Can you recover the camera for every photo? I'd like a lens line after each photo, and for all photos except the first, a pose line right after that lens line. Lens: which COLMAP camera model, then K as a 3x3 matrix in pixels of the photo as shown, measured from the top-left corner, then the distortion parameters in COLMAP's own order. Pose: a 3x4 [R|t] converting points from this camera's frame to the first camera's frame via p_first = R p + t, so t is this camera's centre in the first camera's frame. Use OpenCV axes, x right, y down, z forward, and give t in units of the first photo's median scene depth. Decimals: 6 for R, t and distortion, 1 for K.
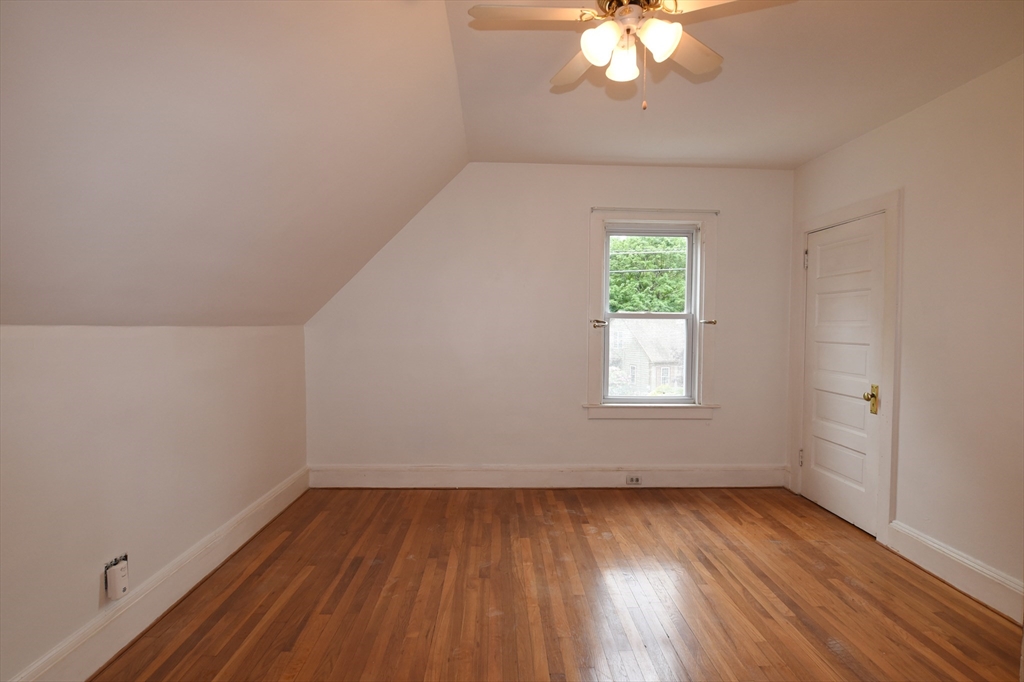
lens RADIAL K [[491.6, 0, 511.5], [0, 491.6, 340.5], [0, 0, 1]] dist [-0.011464, -0.002935]
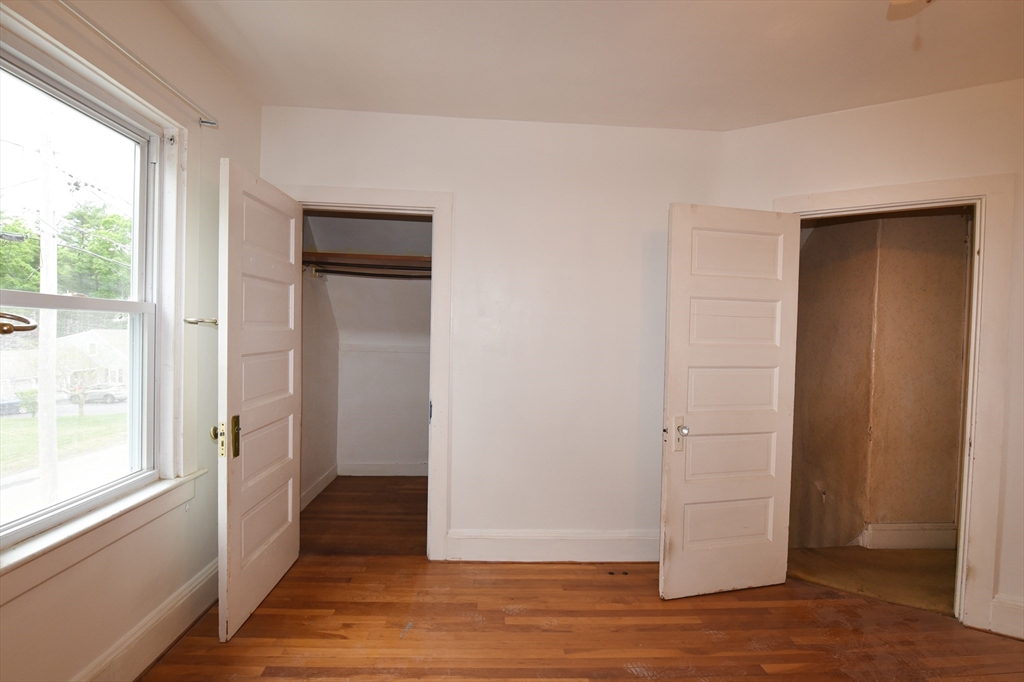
lens RADIAL K [[491.6, 0, 515.3], [0, 491.6, 341.5], [0, 0, 1]] dist [-0.011464, -0.002935]
pose [[-0.025372, -0.026885, 0.999316, -0.198693], [0.004197, 0.999627, 0.027000, -0.037420], [-0.999669, 0.004879, -0.025250, 0.914464]]
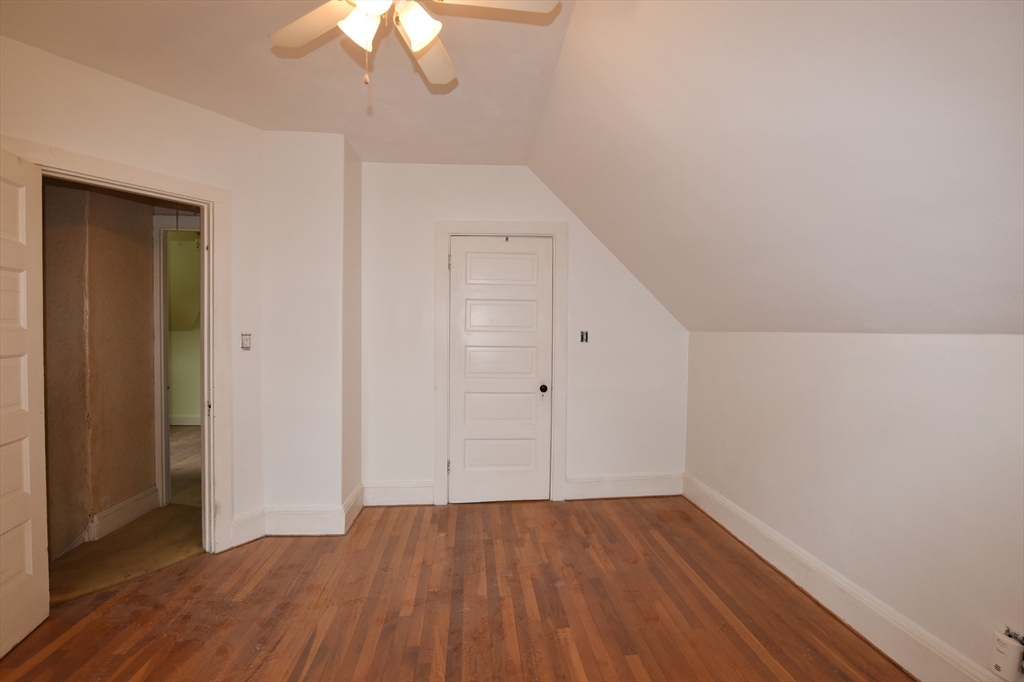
lens RADIAL K [[491.6, 0, 513.1], [0, 491.6, 343.1], [0, 0, 1]] dist [-0.011464, -0.002935]
pose [[-0.999081, -0.014873, -0.040205, 0.004840], [-0.016890, 0.998591, 0.050307, -0.029237], [0.039401, 0.050940, -0.997924, 1.132092]]
